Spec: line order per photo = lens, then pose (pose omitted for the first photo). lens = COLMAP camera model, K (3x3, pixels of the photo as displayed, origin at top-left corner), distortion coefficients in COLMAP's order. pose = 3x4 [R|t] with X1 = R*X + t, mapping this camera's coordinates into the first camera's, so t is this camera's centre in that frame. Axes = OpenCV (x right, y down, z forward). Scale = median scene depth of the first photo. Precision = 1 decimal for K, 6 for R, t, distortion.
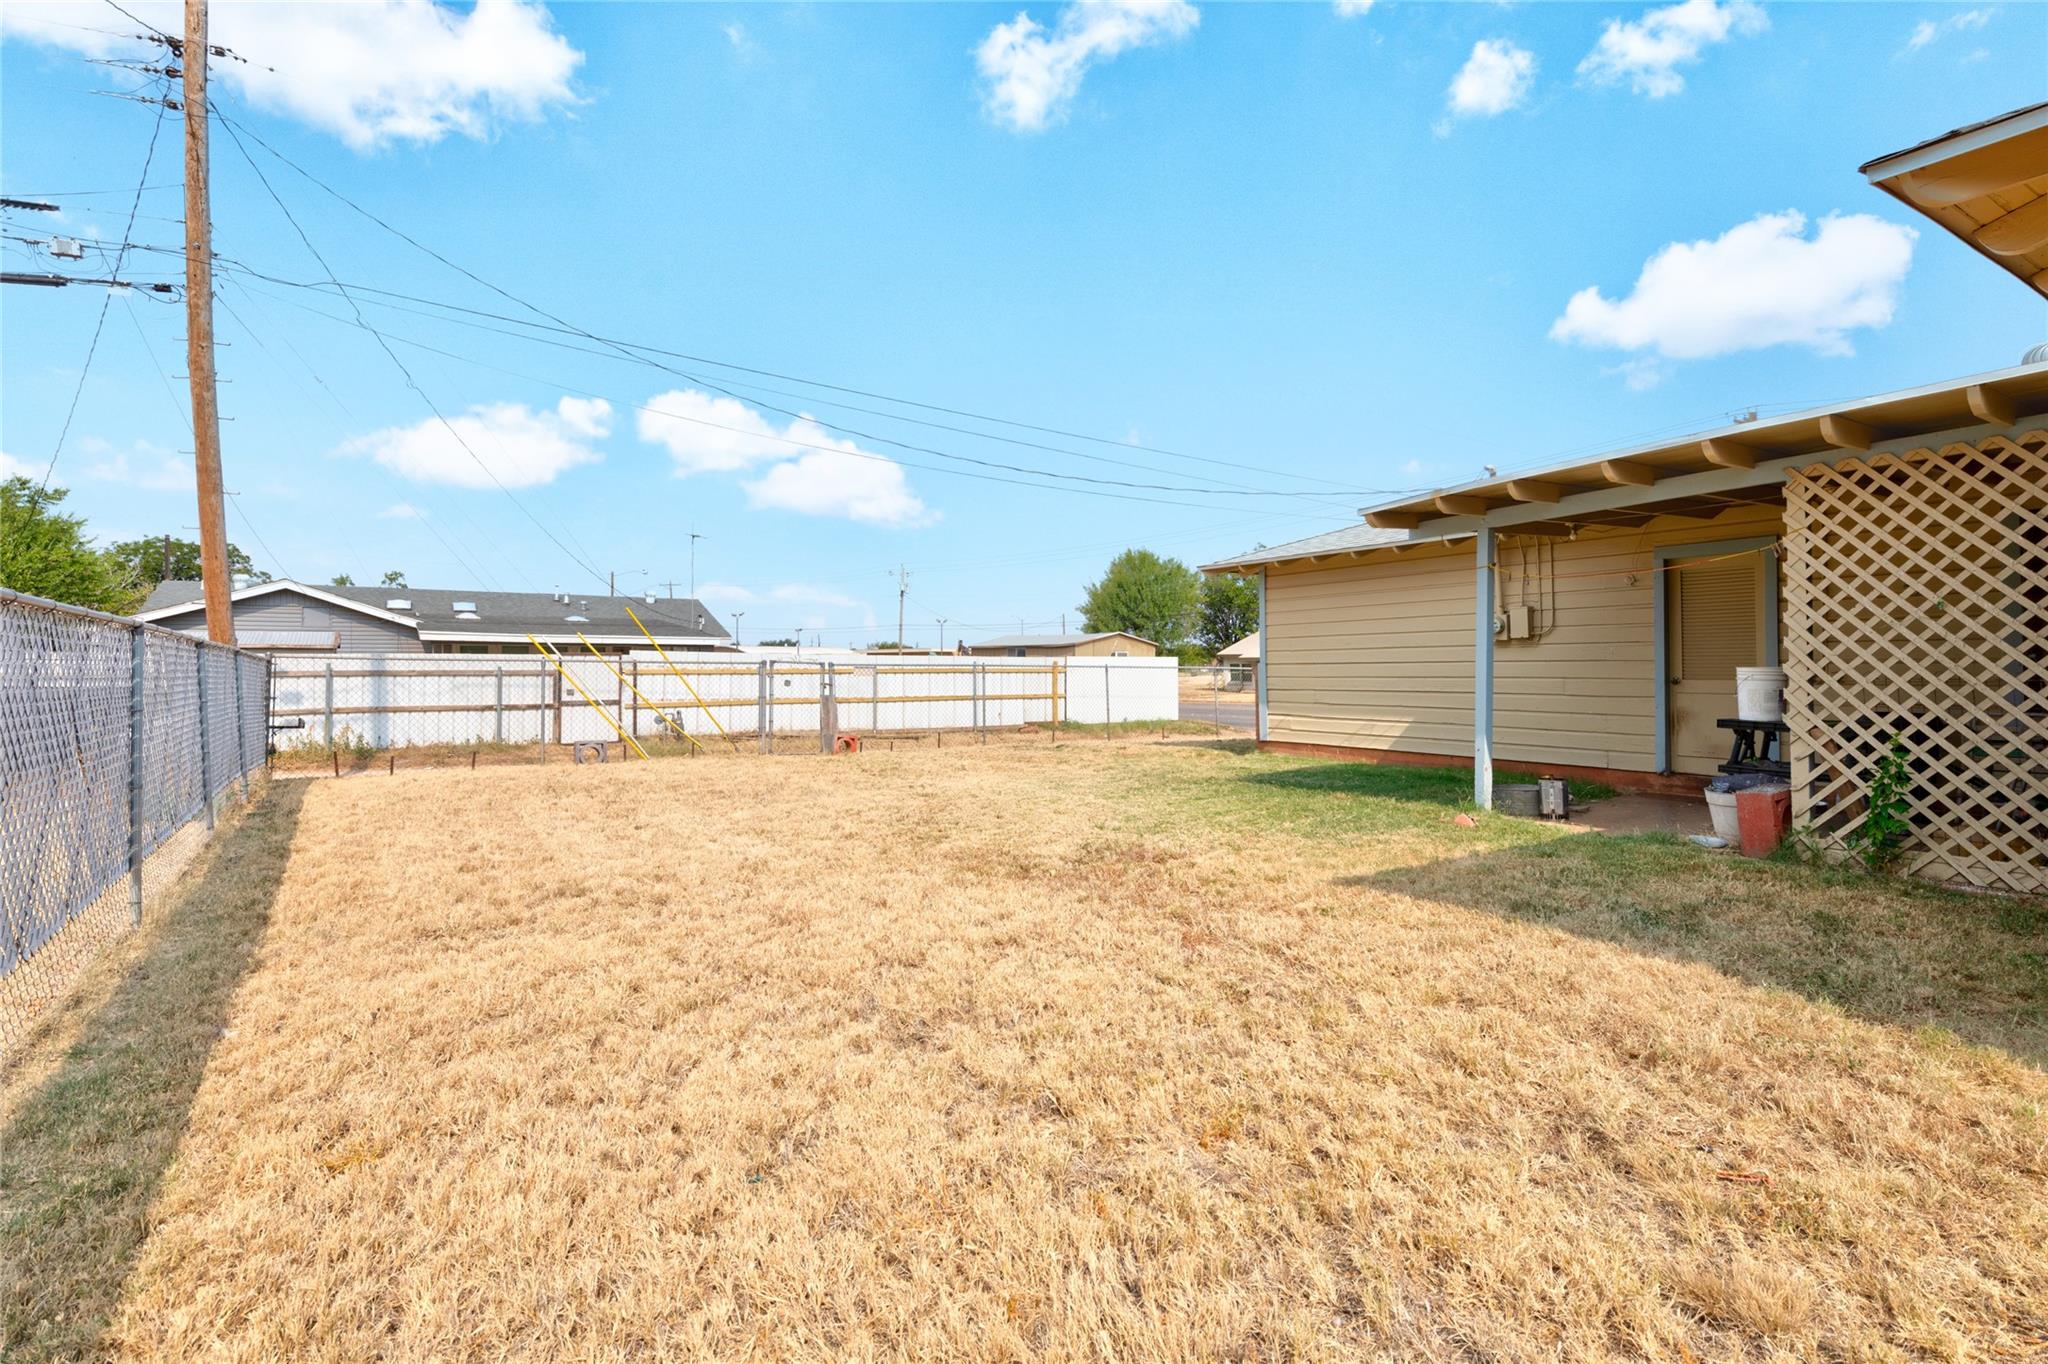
lens RADIAL K [[955.6, 0, 1022.8], [0, 955.6, 677.6], [0, 0, 1]] dist [0.001299, -0.000108]
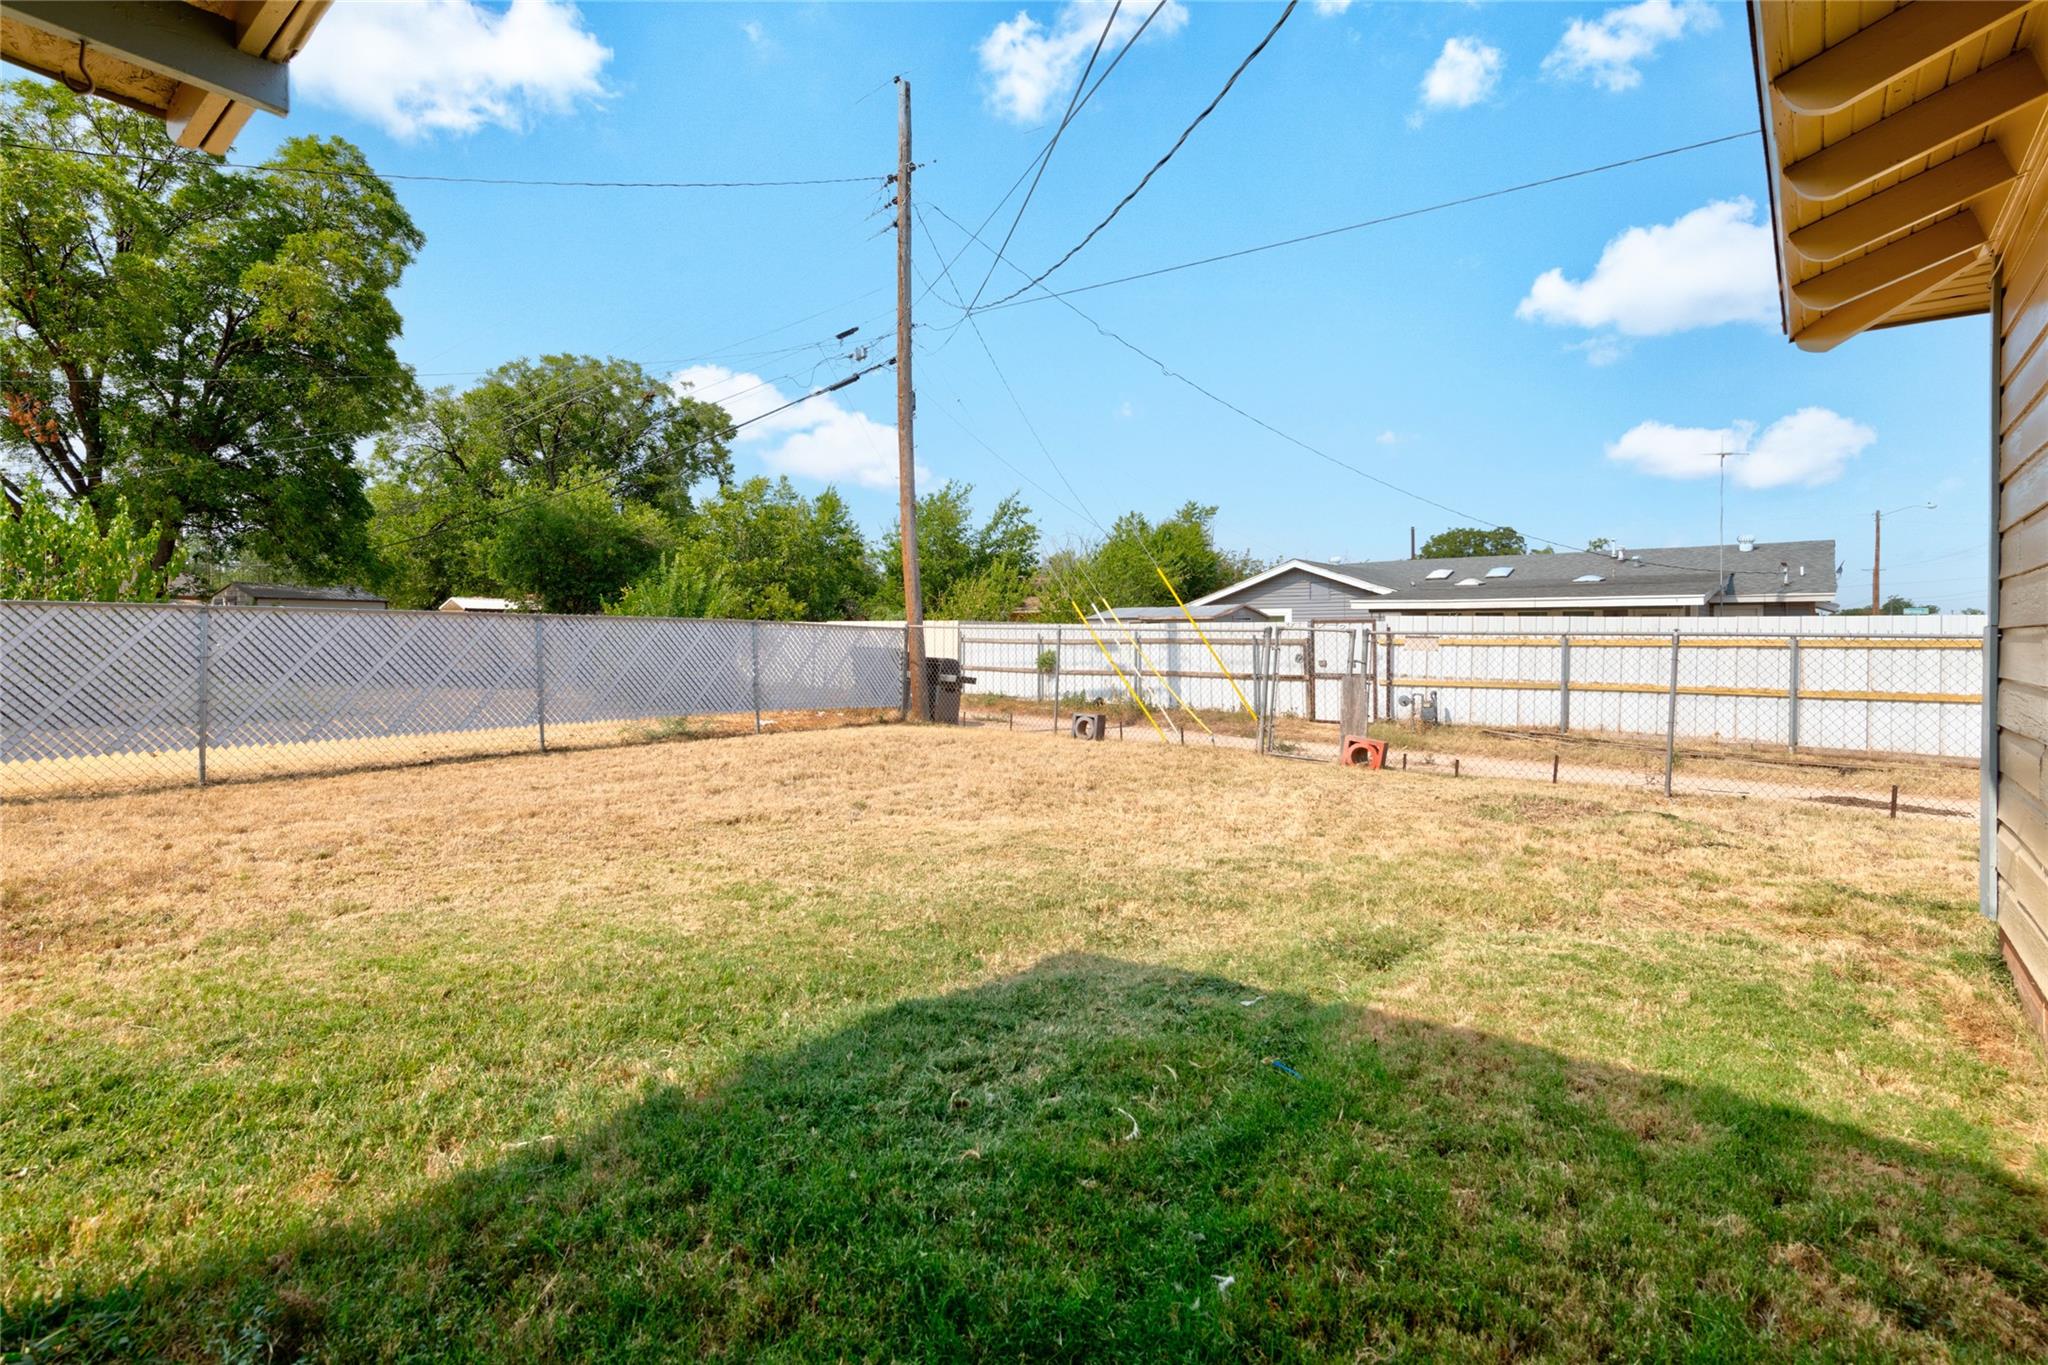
lens RADIAL K [[955.6, 0, 1020.3], [0, 955.6, 685.4], [0, 0, 1]] dist [0.001299, -0.000108]
pose [[0.309736, 0.051168, -0.949445, 0.299928], [-0.013266, 0.998686, 0.049494, -0.005310], [0.950730, -0.002734, 0.310008, 0.447002]]
